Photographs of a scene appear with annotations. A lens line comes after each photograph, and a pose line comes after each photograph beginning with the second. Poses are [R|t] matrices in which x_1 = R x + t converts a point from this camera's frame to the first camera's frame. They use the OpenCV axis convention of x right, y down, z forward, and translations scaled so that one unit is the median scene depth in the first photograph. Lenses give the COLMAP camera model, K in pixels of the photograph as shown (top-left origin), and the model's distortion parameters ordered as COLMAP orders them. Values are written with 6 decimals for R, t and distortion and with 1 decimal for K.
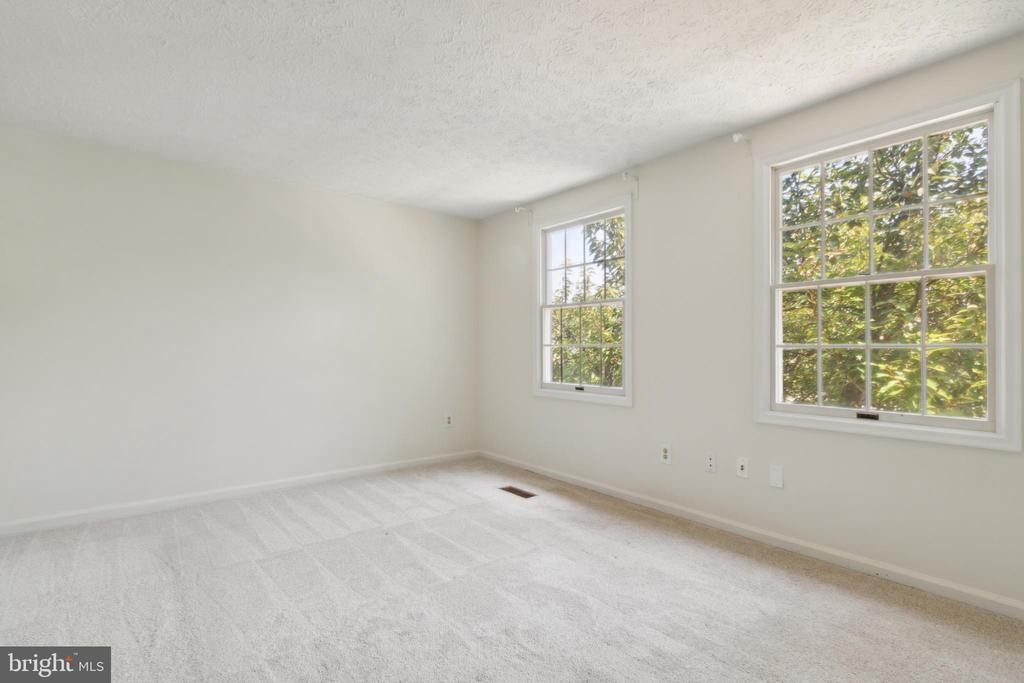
lens RADIAL K [[491.0, 0, 510.3], [0, 491.0, 346.9], [0, 0, 1]] dist [-0.002017, -0.000730]
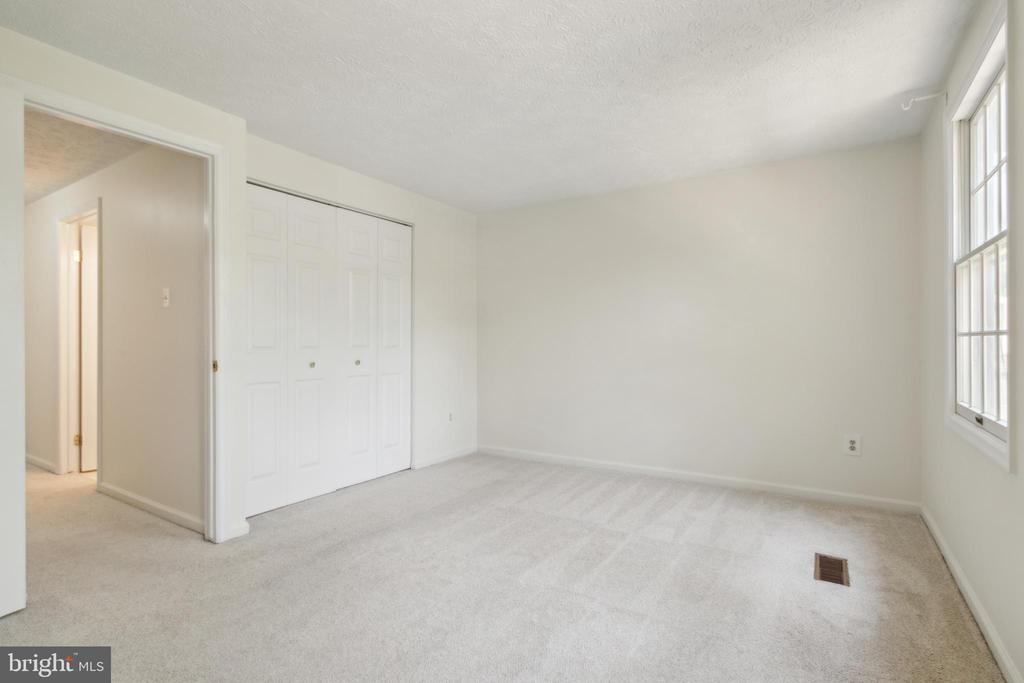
lens RADIAL K [[491.0, 0, 510.3], [0, 491.0, 346.9], [0, 0, 1]] dist [-0.002017, -0.000730]
pose [[0.333178, 0.004959, -0.942851, 0.497210], [0.003196, 0.999974, 0.006389, 0.005718], [0.942858, -0.005142, 0.333154, 0.427301]]
